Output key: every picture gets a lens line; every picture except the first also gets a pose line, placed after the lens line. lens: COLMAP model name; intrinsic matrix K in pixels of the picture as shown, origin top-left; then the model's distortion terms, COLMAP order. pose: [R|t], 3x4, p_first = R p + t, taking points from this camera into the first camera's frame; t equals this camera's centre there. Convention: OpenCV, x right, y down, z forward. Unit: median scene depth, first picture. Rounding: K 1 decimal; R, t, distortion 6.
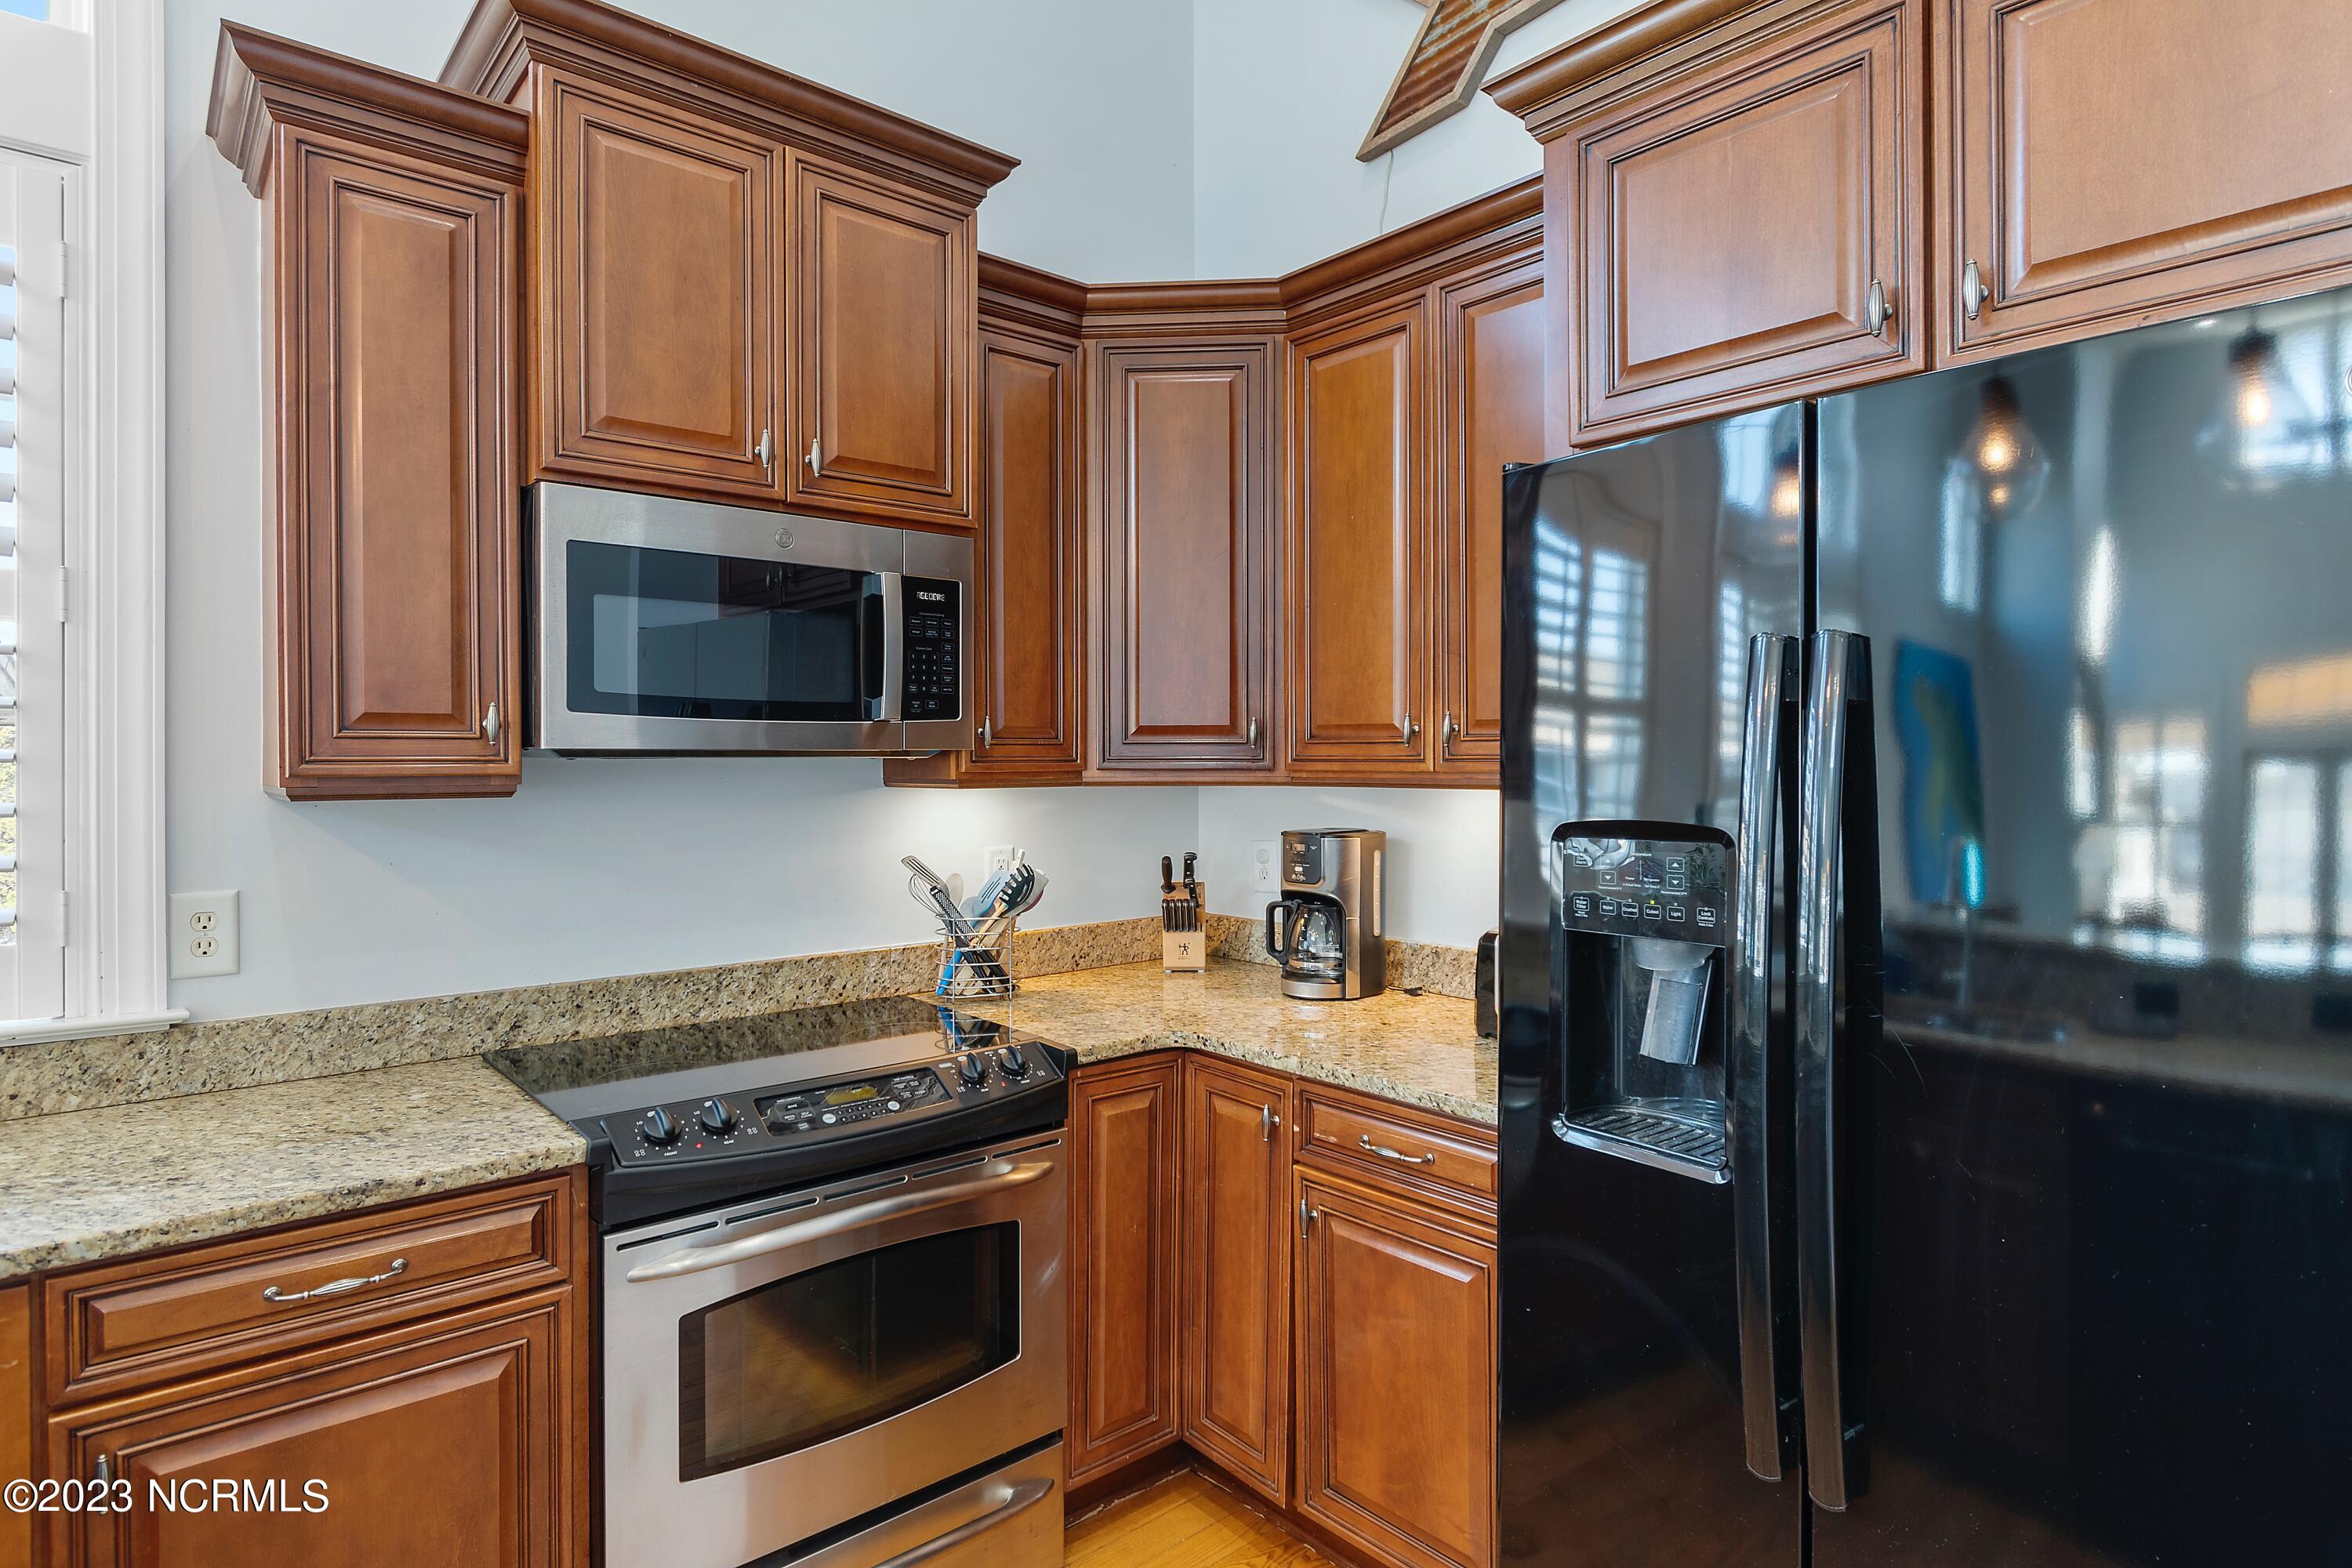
lens RADIAL K [[1247.6, 0, 1170.1], [0, 1247.6, 768.8], [0, 0, 1]] dist [0.004486, -0.005616]
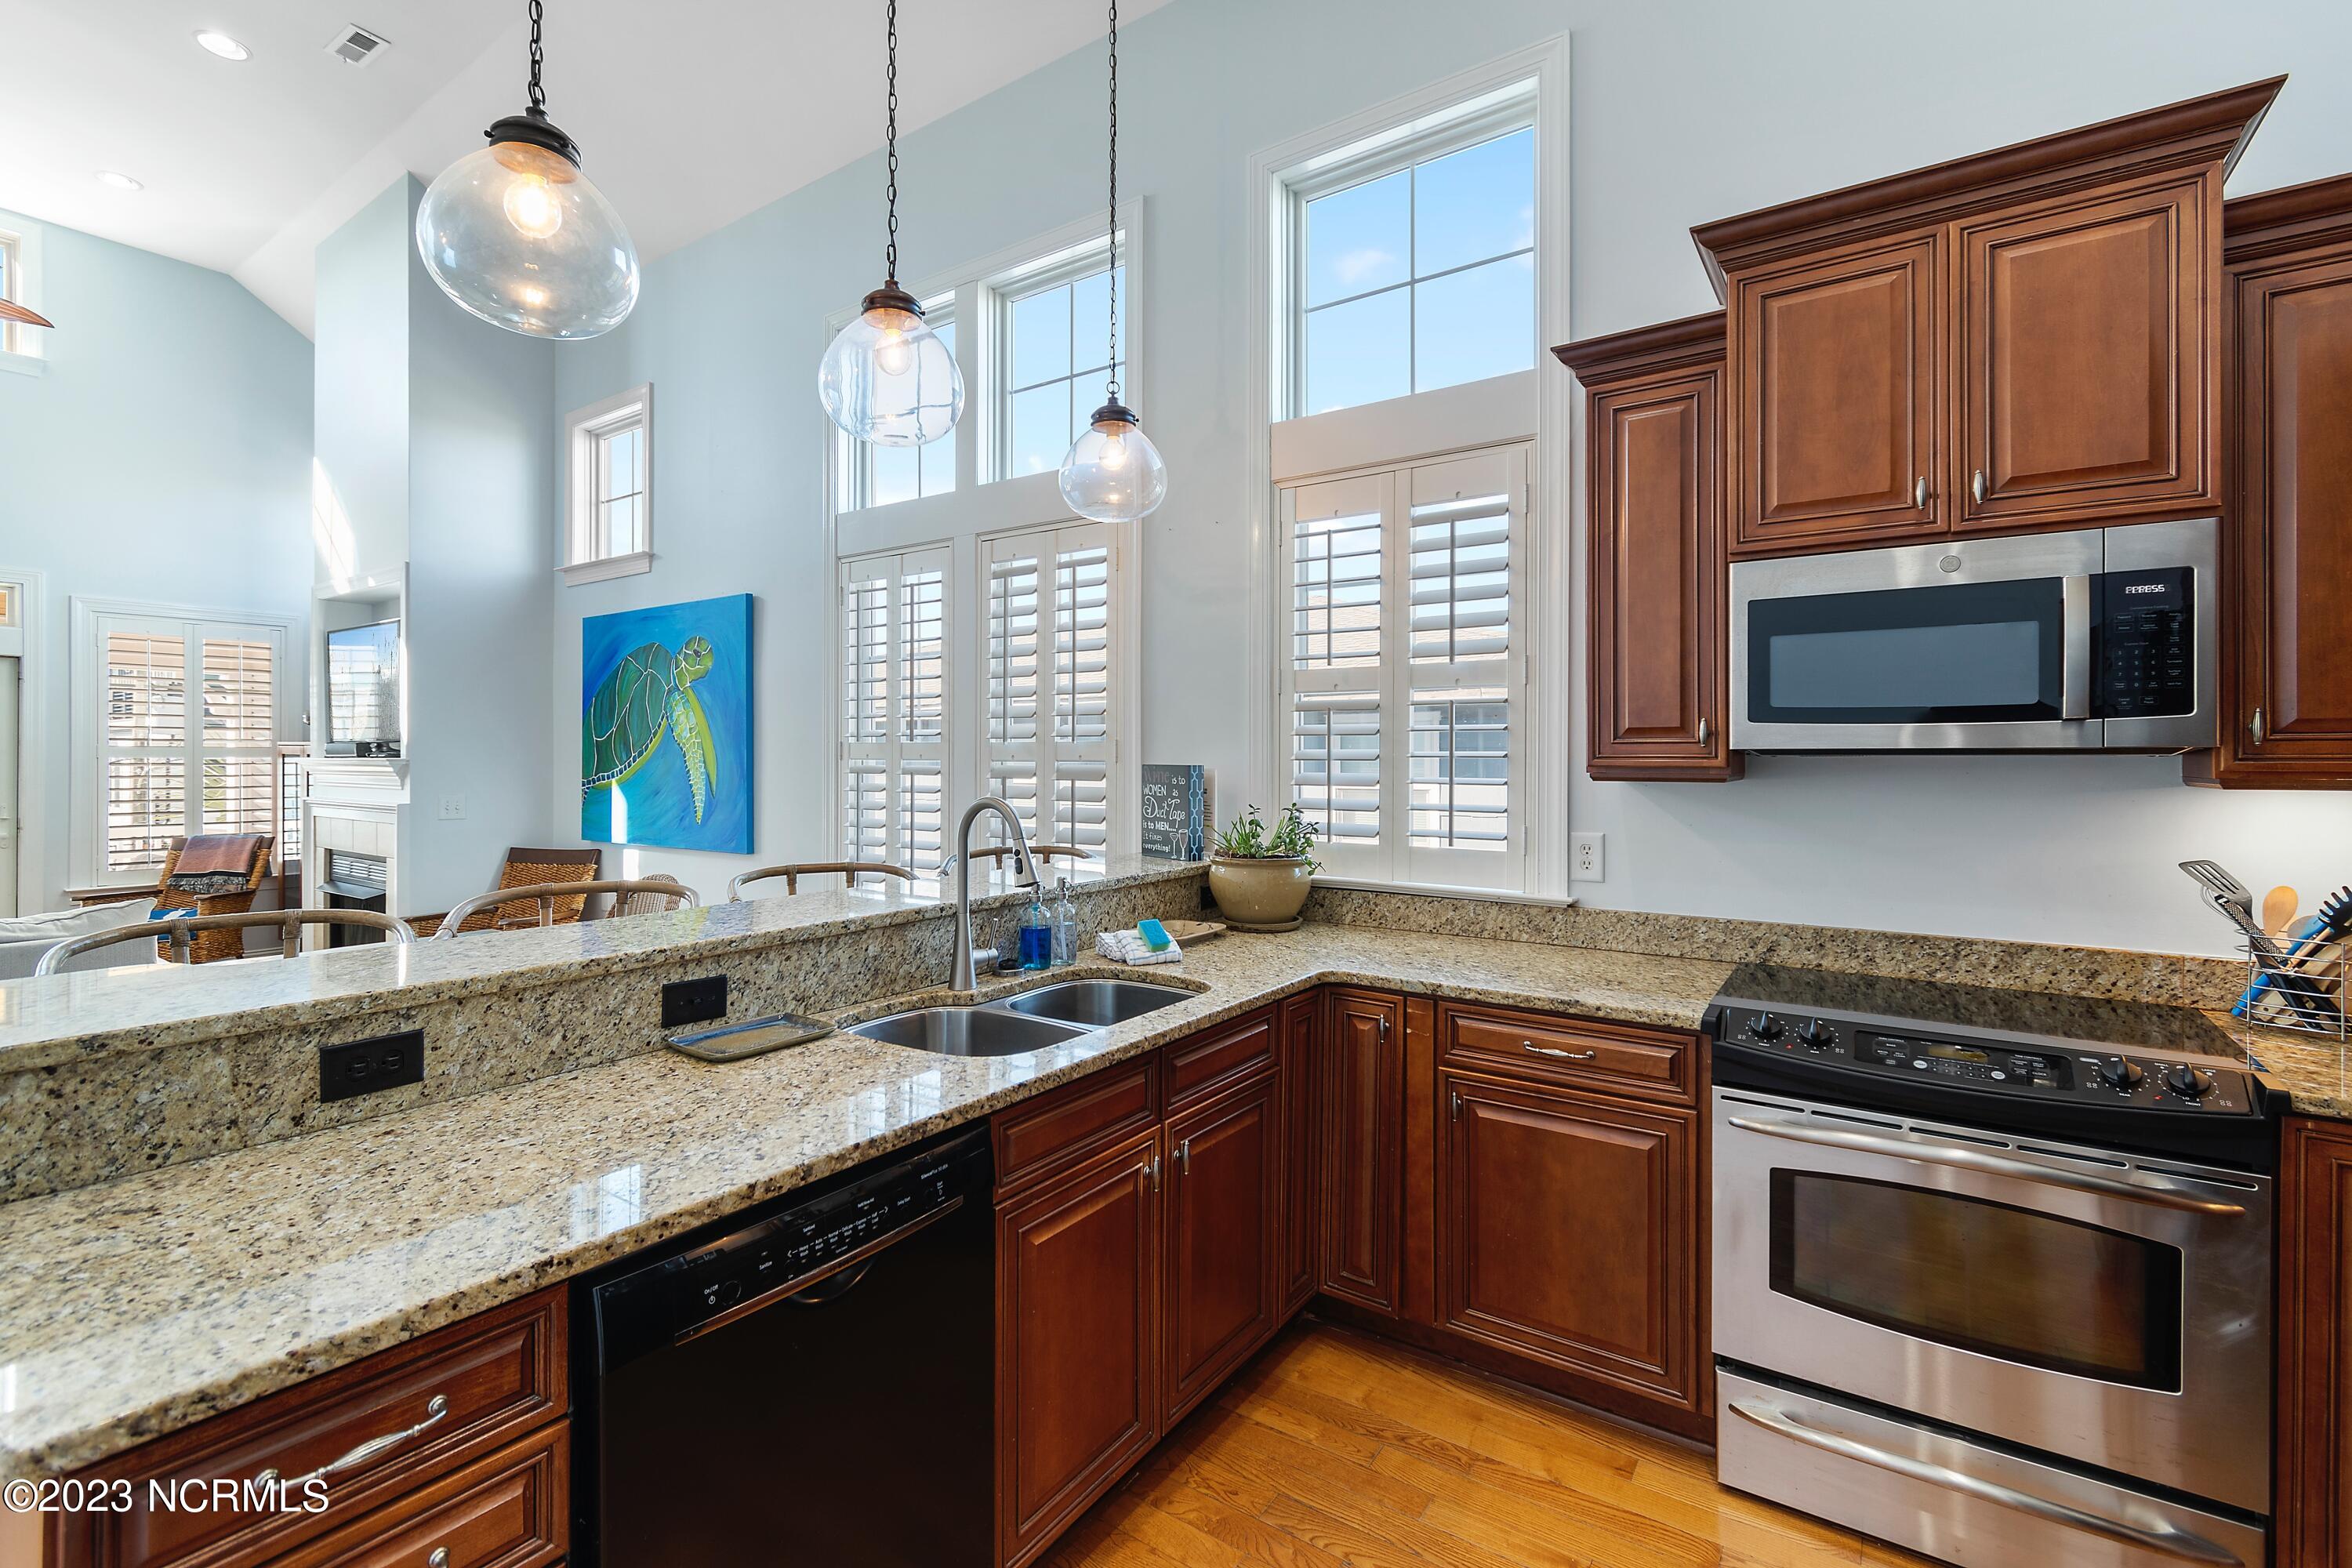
lens RADIAL K [[1053.9, 0, 1152.5], [0, 1053.9, 758.4], [0, 0, 1]] dist [0.003643, 0.000401]
pose [[0.235308, 0.004279, -0.971911, 0.451988], [-0.007335, 0.999970, 0.002626, -0.003303], [0.971893, 0.006511, 0.235332, 0.059105]]
